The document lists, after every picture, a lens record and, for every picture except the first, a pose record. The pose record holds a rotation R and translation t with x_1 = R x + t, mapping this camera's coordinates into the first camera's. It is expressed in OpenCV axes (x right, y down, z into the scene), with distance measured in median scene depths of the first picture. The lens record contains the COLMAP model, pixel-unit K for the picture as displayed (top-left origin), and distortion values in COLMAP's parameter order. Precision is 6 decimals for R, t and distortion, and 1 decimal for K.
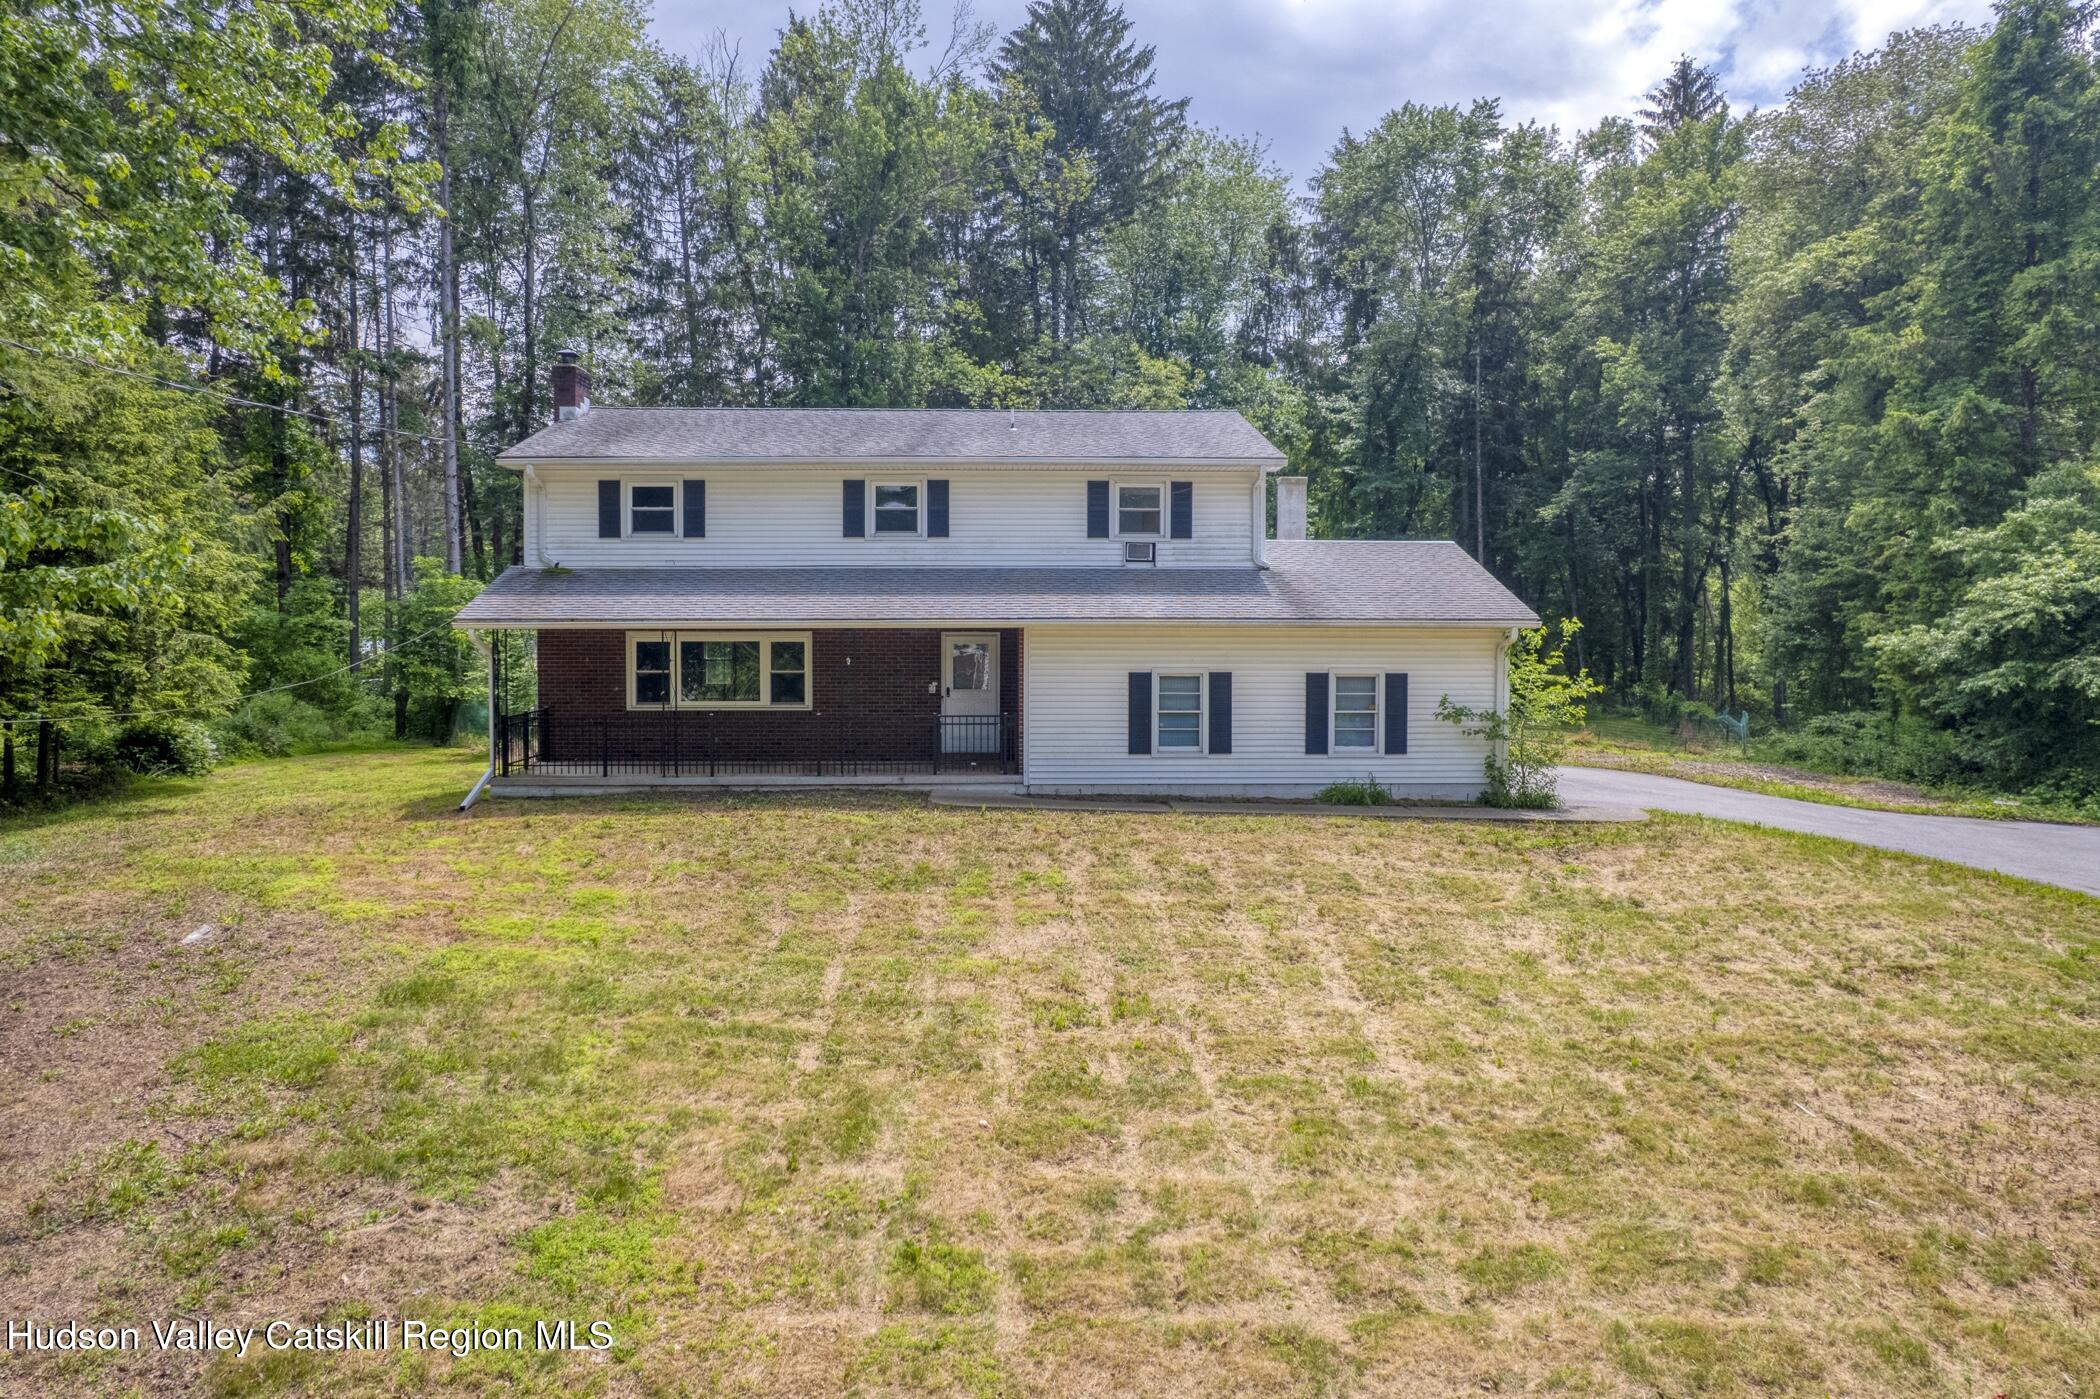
lens RADIAL K [[1308.5, 0, 1050.0], [0, 1308.5, 699.5], [0, 0, 1]] dist [-0.039795, 0.000996]
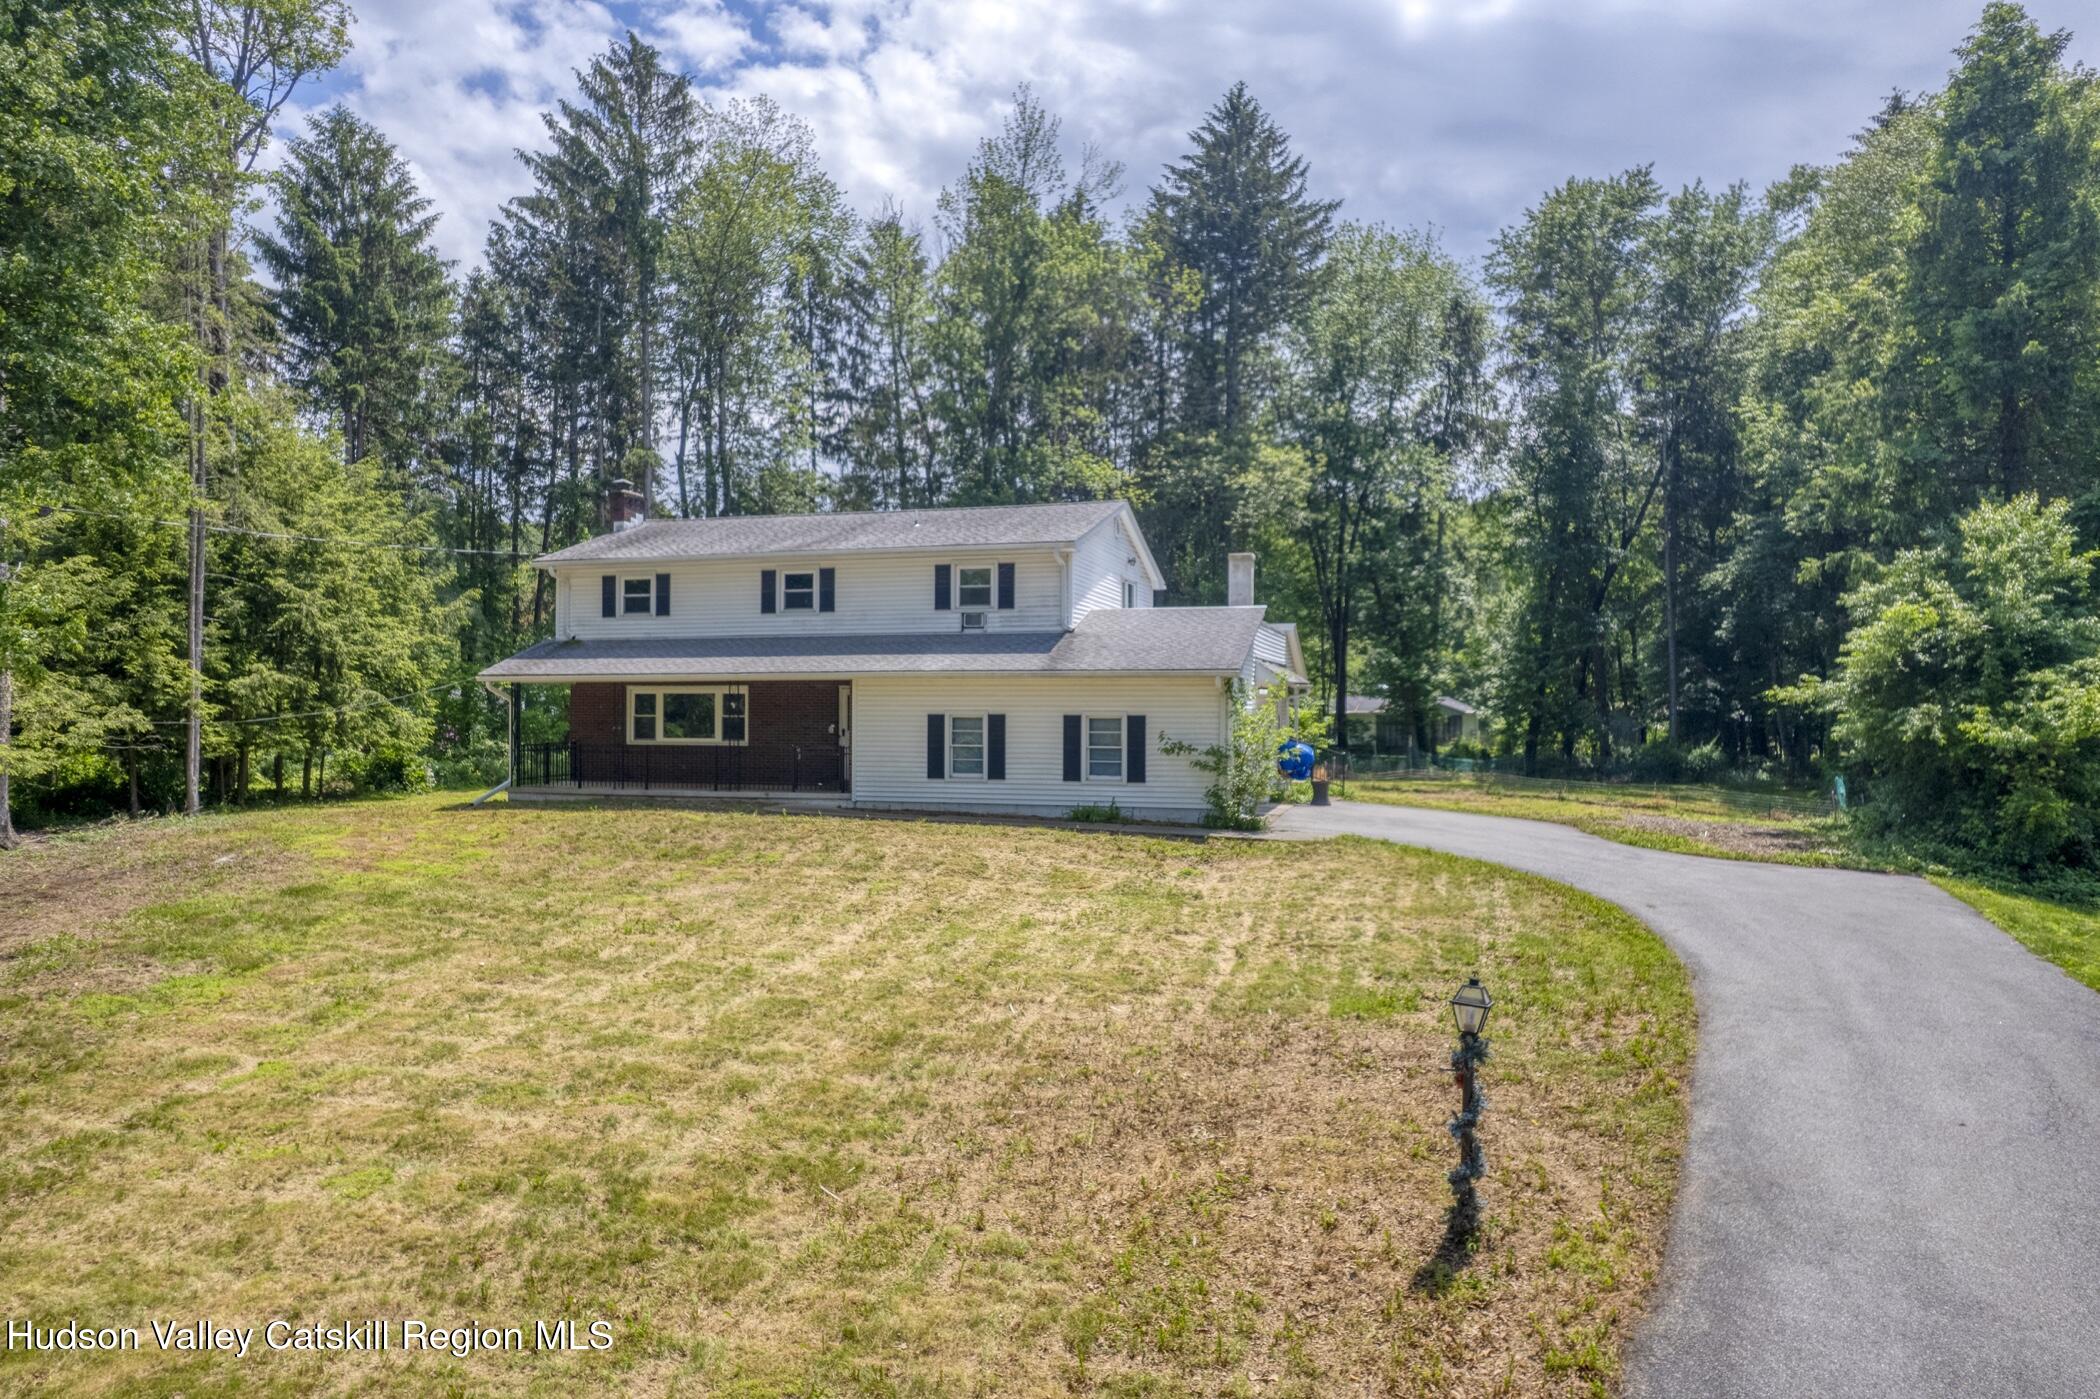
lens RADIAL K [[1308.5, 0, 1050.0], [0, 1308.5, 699.5], [0, 0, 1]] dist [-0.039795, 0.000996]
pose [[0.954261, -0.001913, -0.298968, 0.516978], [-0.016557, 0.998107, -0.059236, 0.035919], [0.298515, 0.061477, 0.952423, -0.166063]]
